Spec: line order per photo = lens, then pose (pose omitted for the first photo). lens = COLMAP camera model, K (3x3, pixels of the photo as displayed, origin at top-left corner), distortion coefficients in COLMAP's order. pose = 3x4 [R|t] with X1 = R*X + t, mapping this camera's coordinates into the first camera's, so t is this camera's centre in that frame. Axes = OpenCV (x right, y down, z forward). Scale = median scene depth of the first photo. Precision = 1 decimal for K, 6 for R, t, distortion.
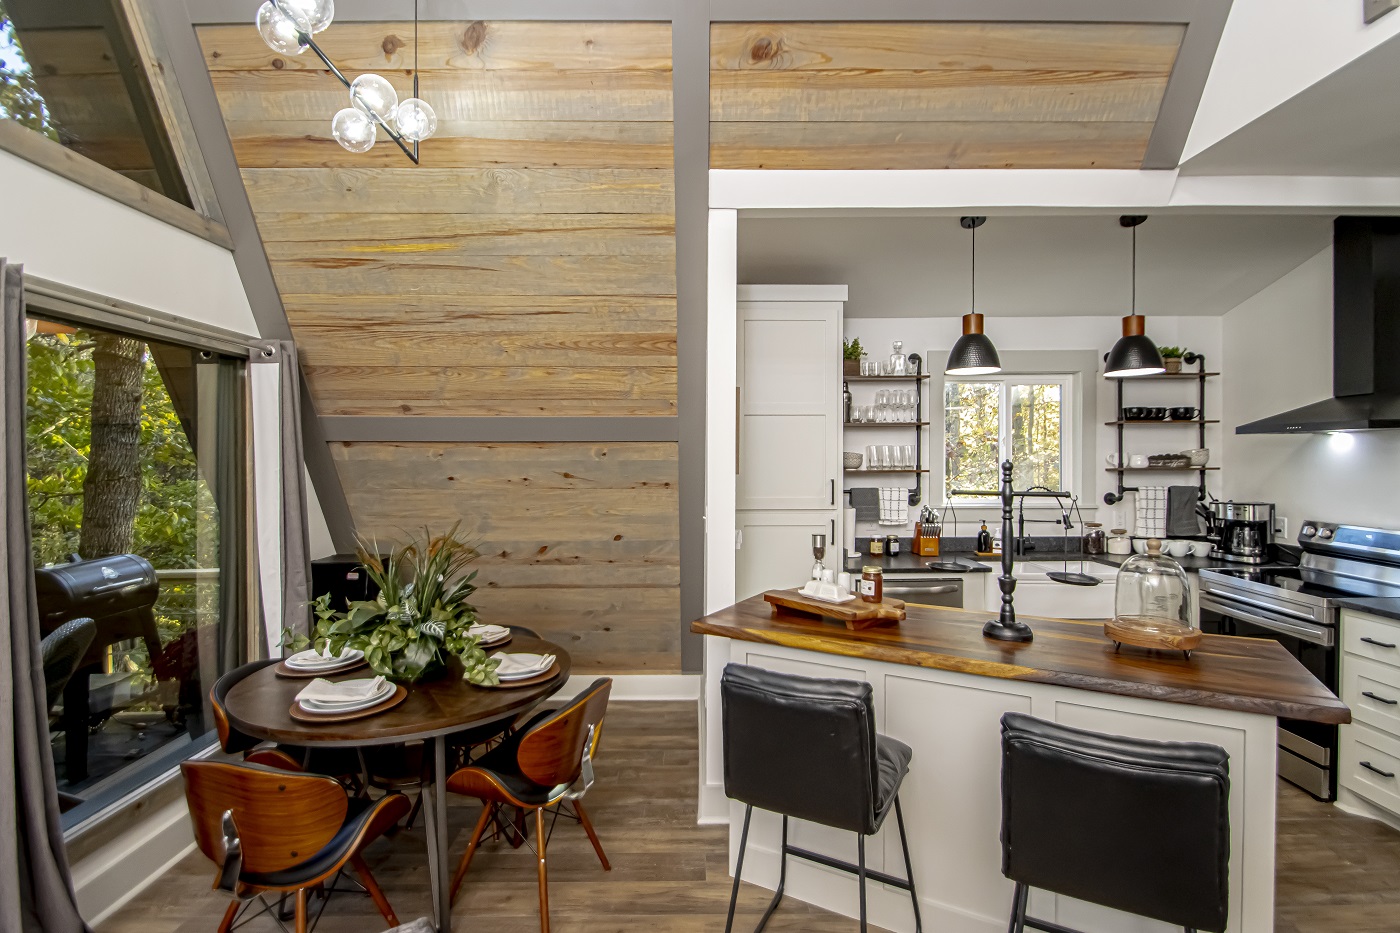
lens RADIAL K [[709.1, 0, 700.0], [0, 709.1, 466.5], [0, 0, 1]] dist [0.003352, 0.000205]
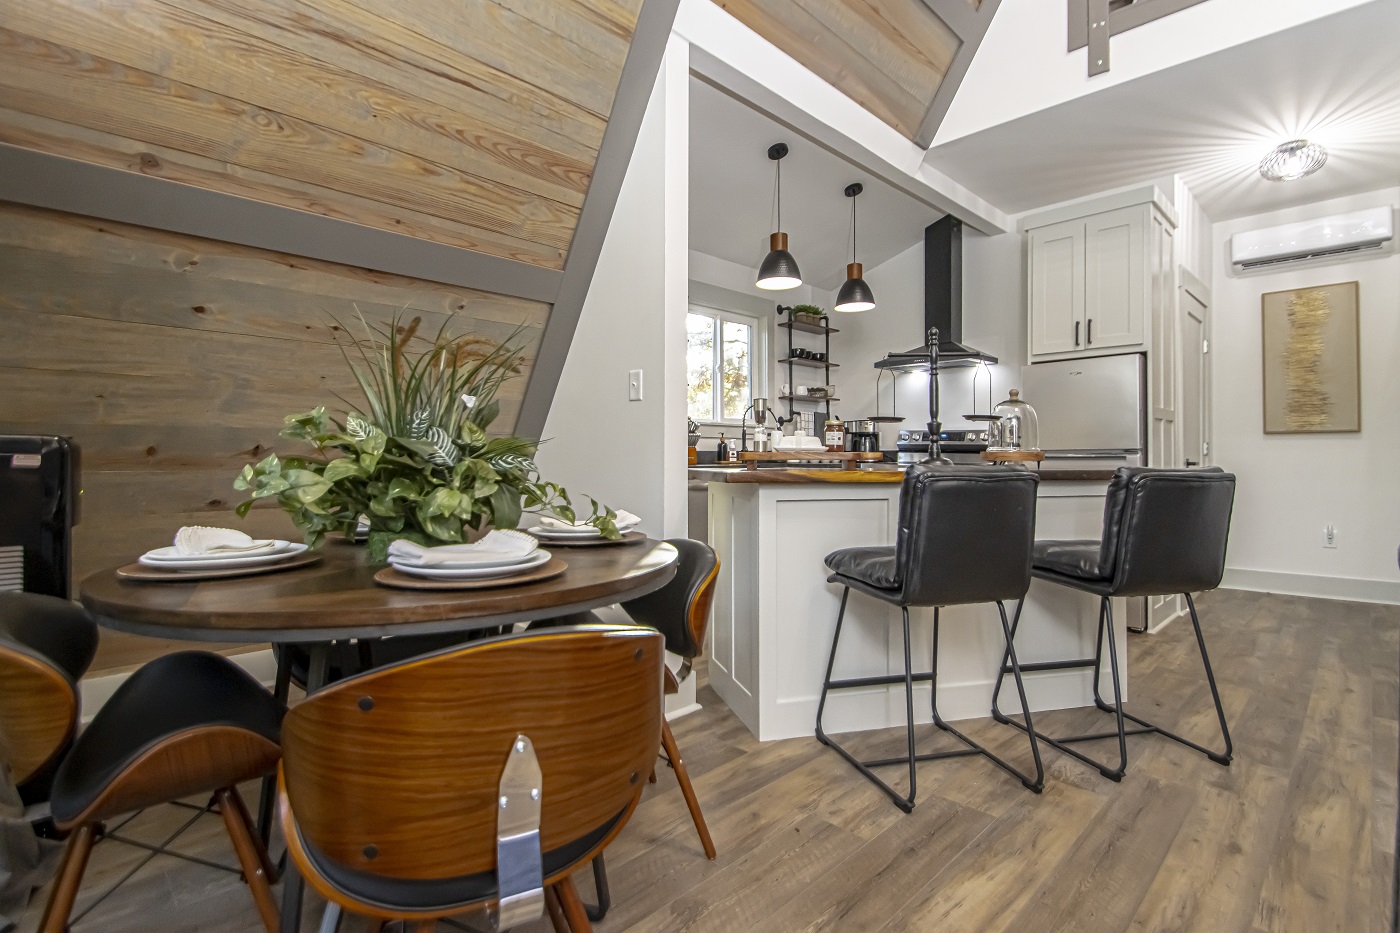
lens RADIAL K [[681.3, 0, 700.0], [0, 681.3, 466.5], [0, 0, 1]] dist [0.000105, -0.000650]
pose [[0.705590, -0.004872, 0.708604, -0.468949], [0.012048, 0.999914, -0.005122, 0.159393], [-0.708518, 0.012151, 0.705588, 0.306044]]
